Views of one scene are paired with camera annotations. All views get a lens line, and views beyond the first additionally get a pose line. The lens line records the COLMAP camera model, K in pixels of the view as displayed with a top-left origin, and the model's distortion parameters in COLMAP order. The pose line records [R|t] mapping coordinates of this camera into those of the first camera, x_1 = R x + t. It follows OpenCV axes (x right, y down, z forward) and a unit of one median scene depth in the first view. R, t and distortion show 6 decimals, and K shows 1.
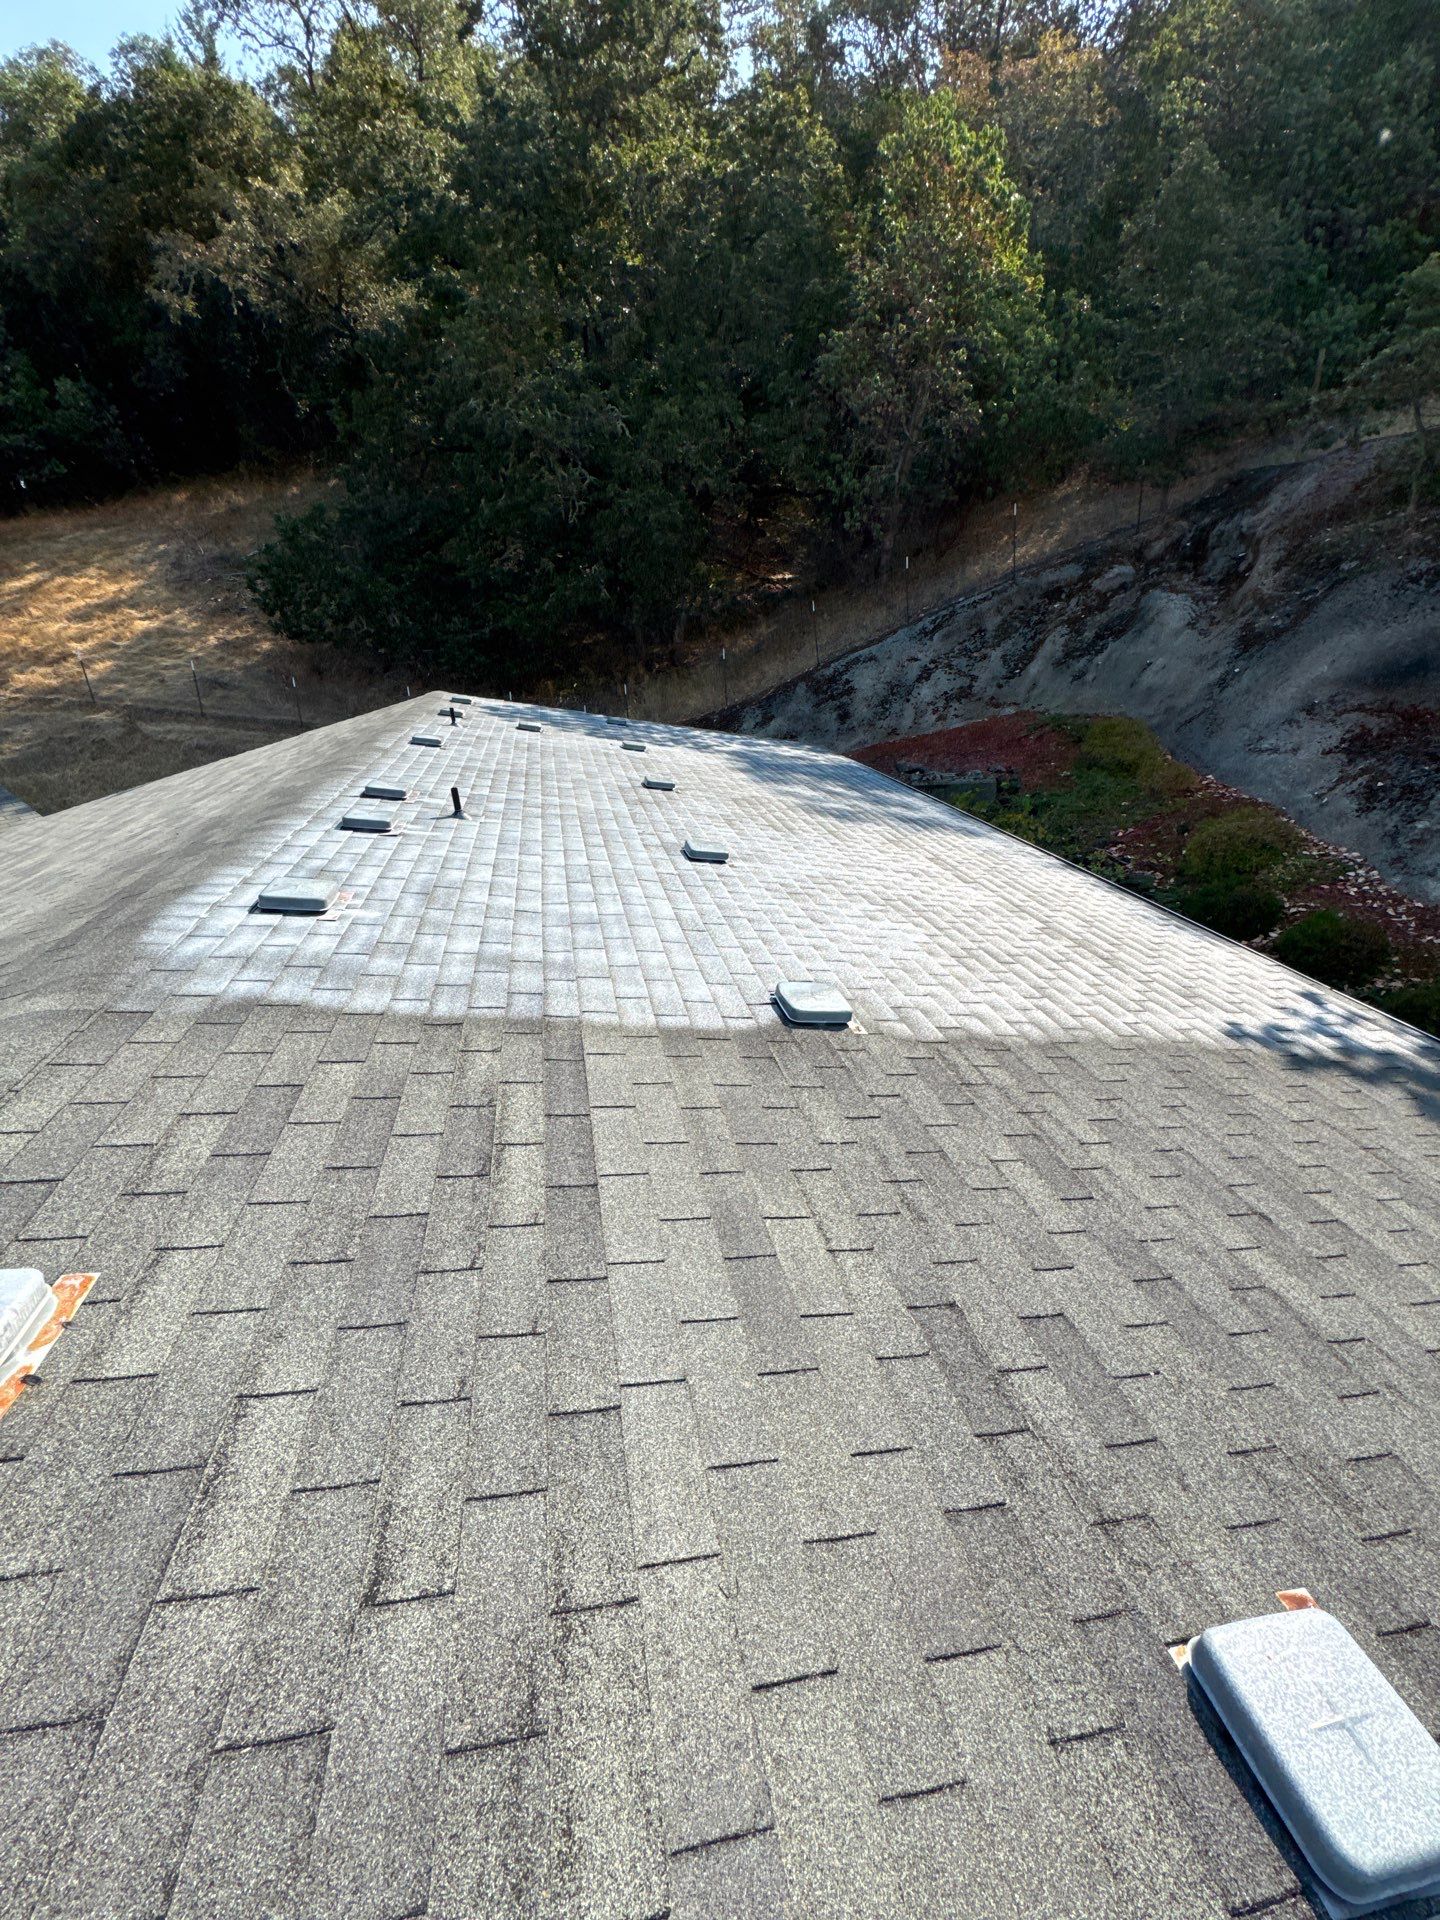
lens RADIAL K [[767.6, 0, 720.0], [0, 767.6, 960.0], [0, 0, 1]] dist [-0.001942, 0.000596]
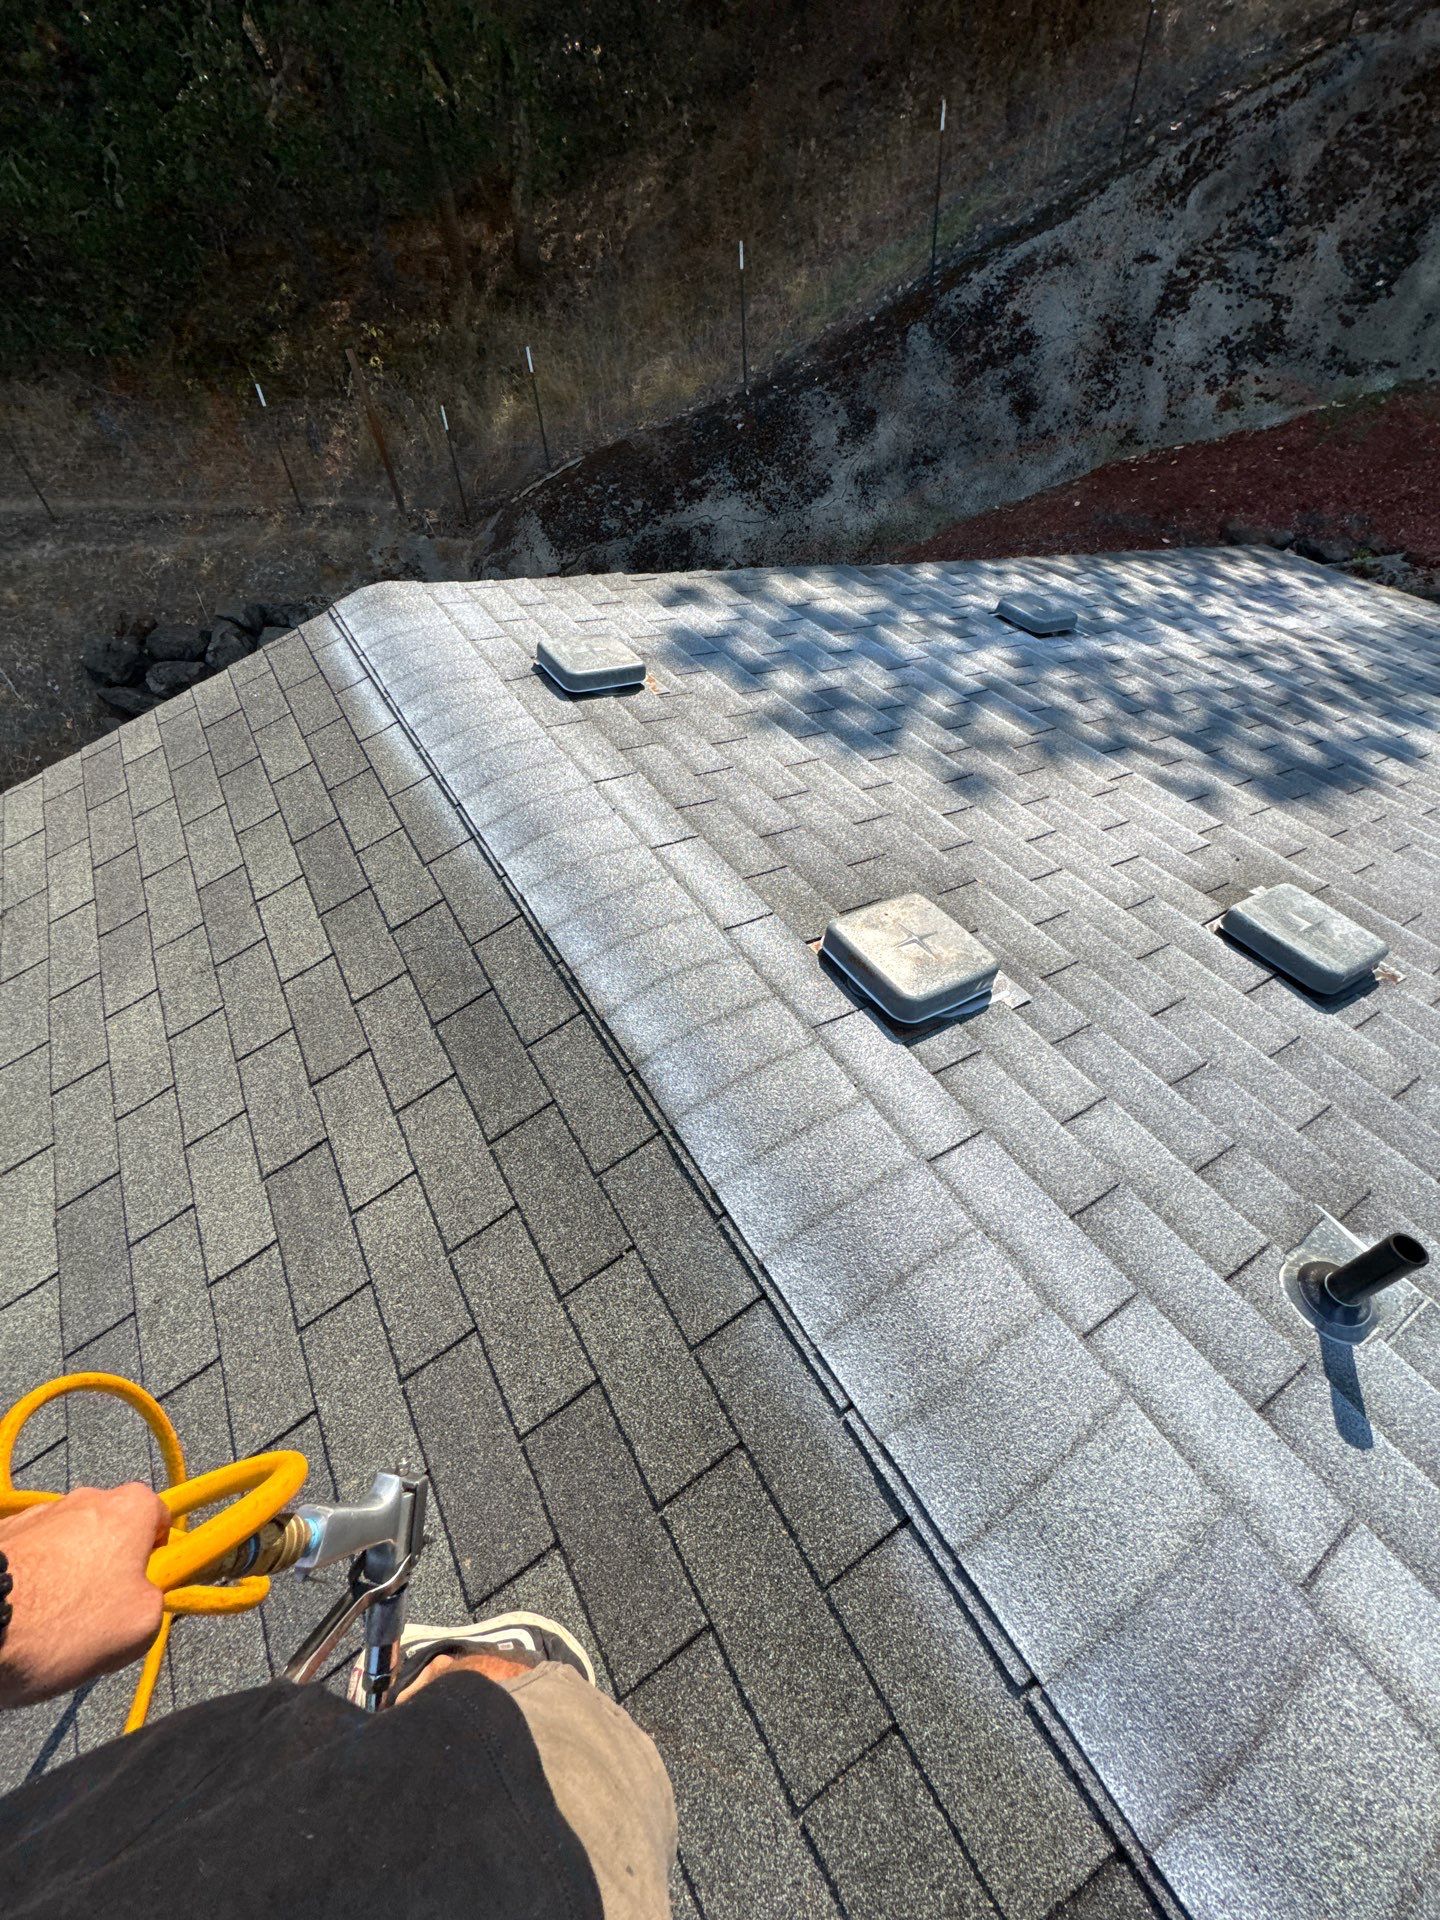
lens RADIAL K [[767.6, 0, 720.0], [0, 767.6, 960.0], [0, 0, 1]] dist [-0.001942, 0.000596]
pose [[0.940364, -0.254092, 0.226169, -0.256835], [0.146758, 0.902851, 0.404131, -0.235847], [-0.306883, -0.346839, 0.886299, 0.515078]]
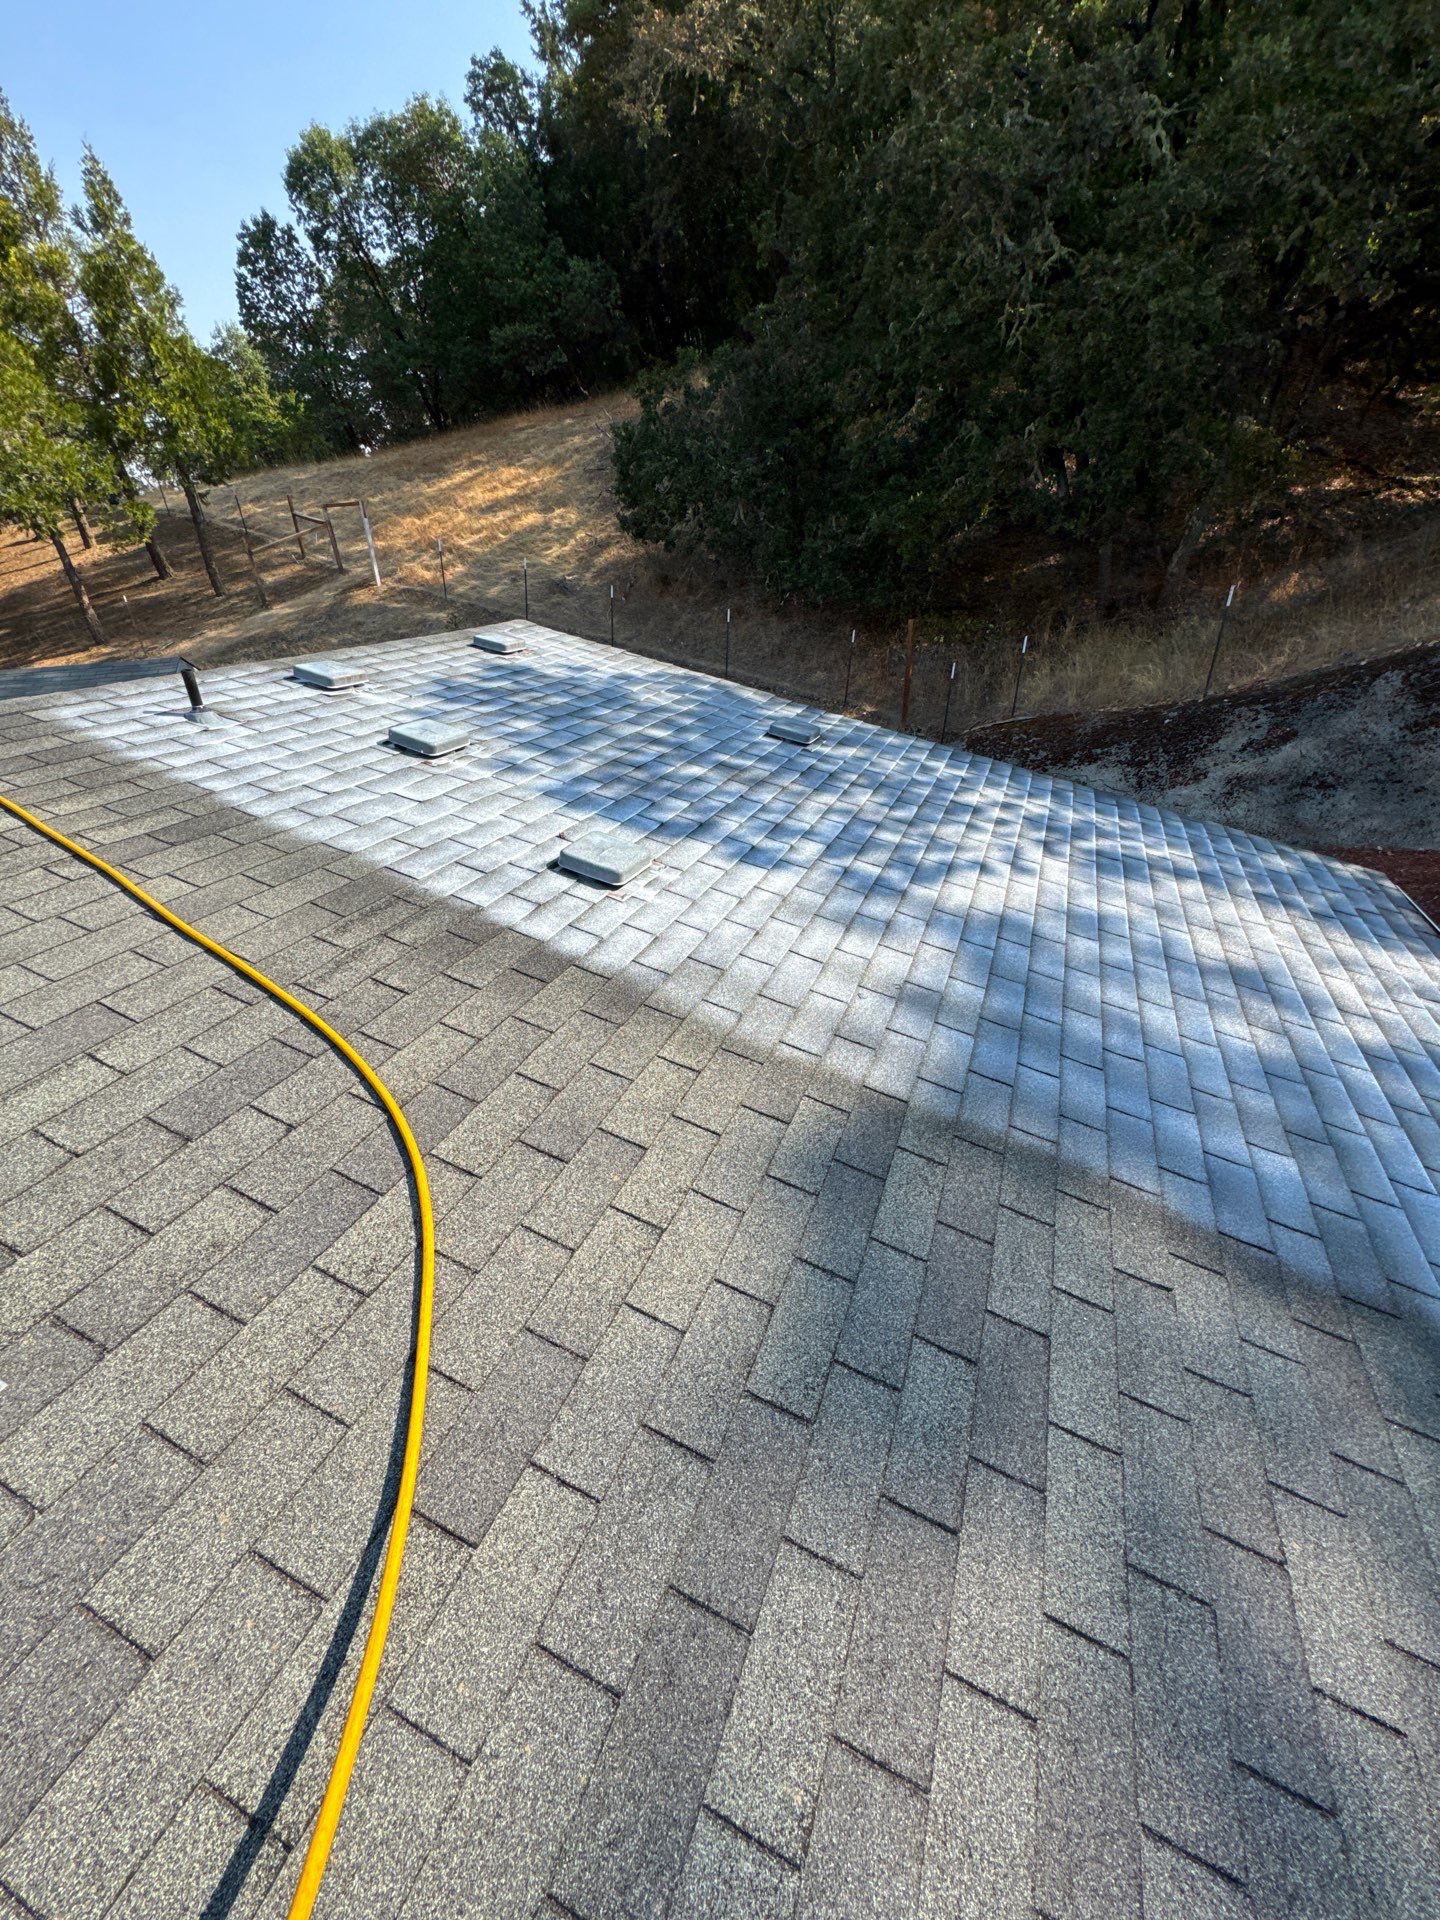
lens RADIAL K [[767.6, 0, 720.0], [0, 767.6, 960.0], [0, 0, 1]] dist [-0.001942, 0.000596]
pose [[0.823335, 0.302596, -0.480161, 0.051072], [-0.263857, 0.953107, 0.148209, -0.173531], [0.502492, 0.004668, 0.864569, 0.437532]]
